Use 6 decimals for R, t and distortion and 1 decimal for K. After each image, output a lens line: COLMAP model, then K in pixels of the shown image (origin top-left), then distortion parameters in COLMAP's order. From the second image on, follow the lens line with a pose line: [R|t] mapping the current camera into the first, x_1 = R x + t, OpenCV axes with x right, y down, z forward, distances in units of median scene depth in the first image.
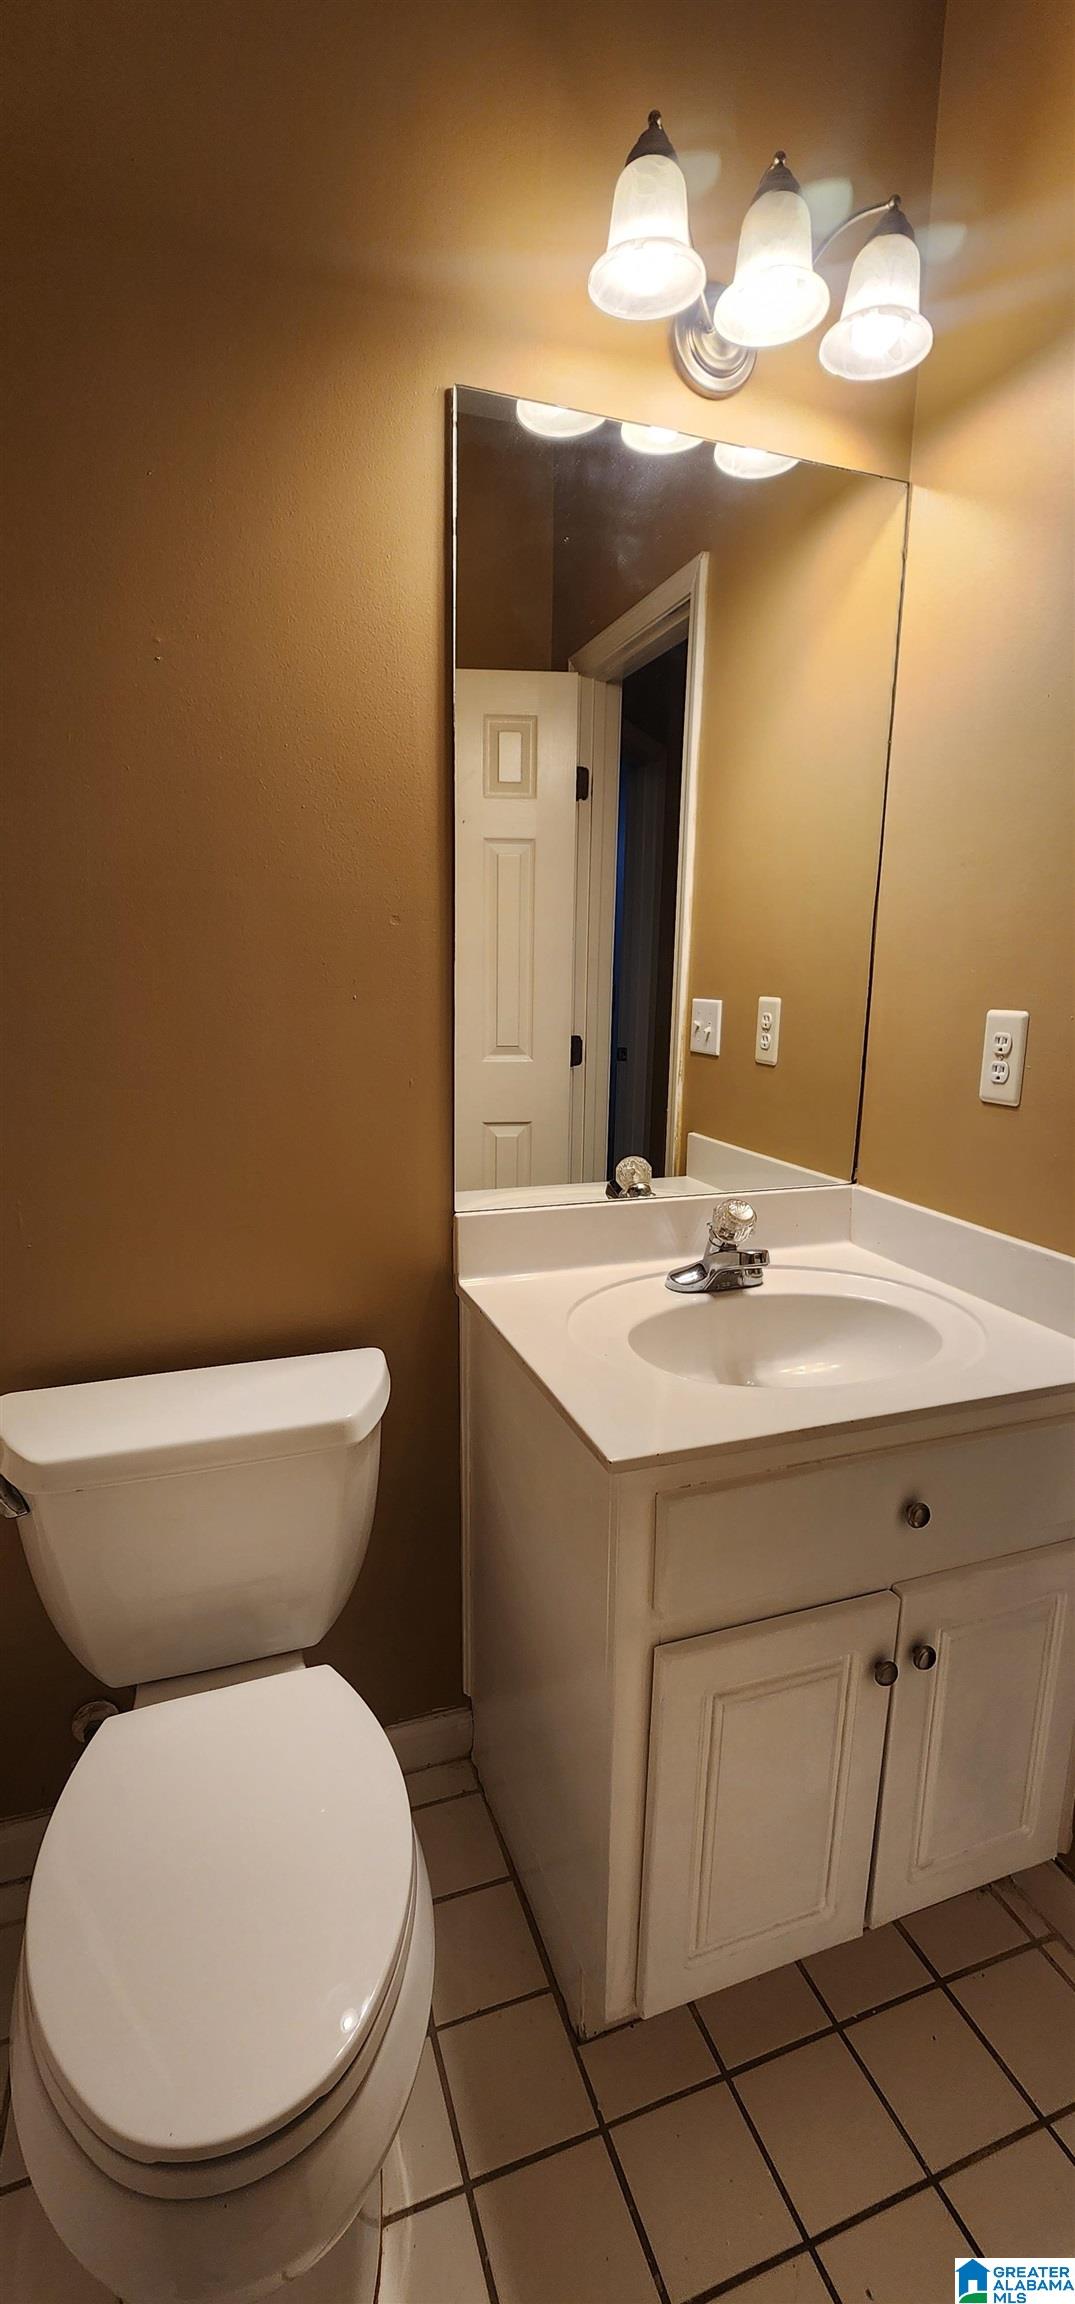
lens RADIAL K [[946.1, 0, 522.2], [0, 946.1, 1154.9], [0, 0, 1]] dist [0.004036, 0.000123]
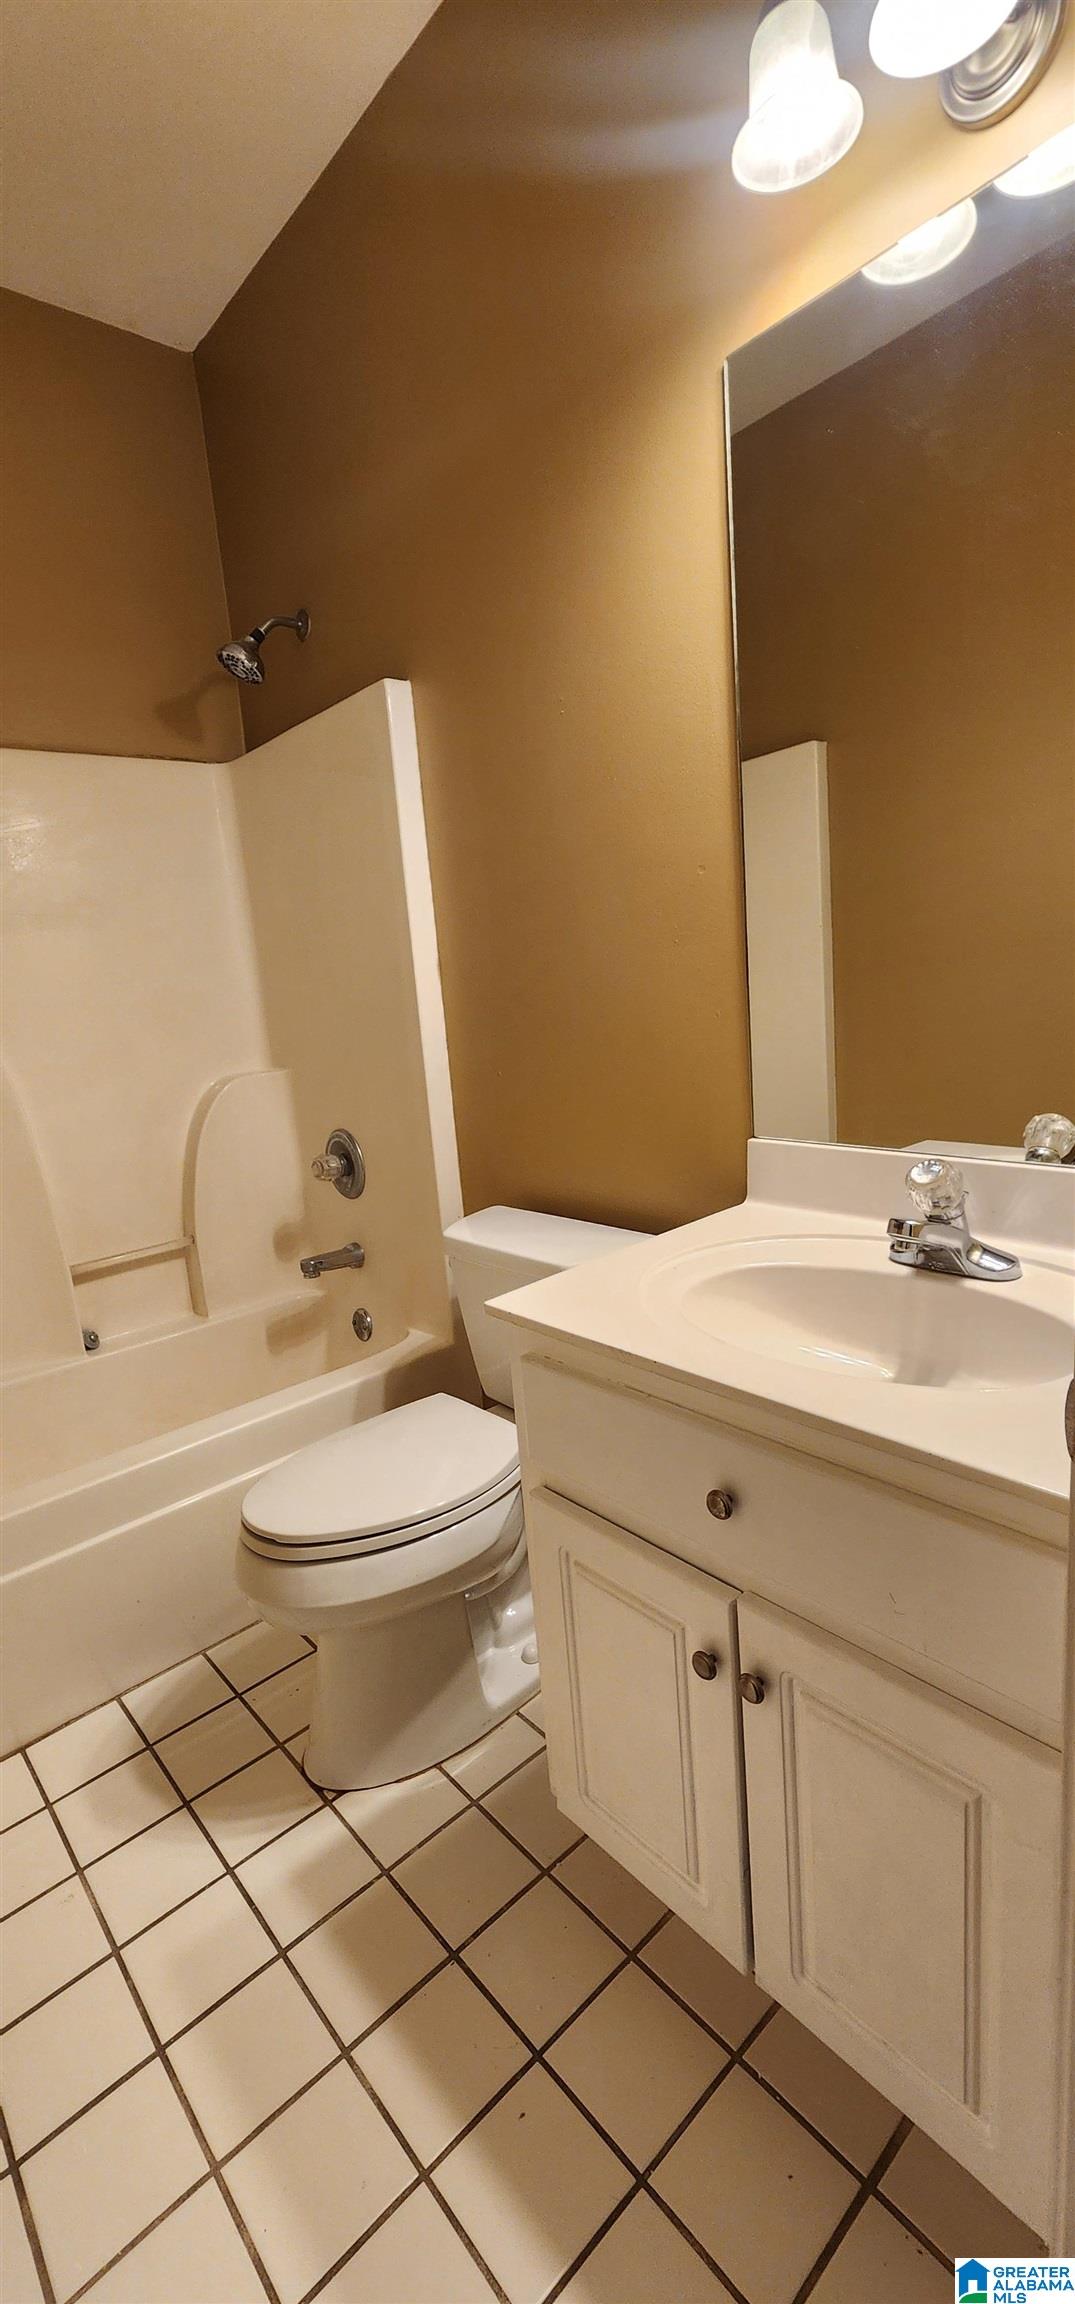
lens RADIAL K [[946.1, 0, 528.4], [0, 946.1, 1153.1], [0, 0, 1]] dist [0.004036, 0.000123]
pose [[0.374735, 0.134283, -0.917356, 0.960059], [-0.092854, 0.989917, 0.106974, -0.013994], [0.922471, 0.045093, 0.383425, 0.424074]]
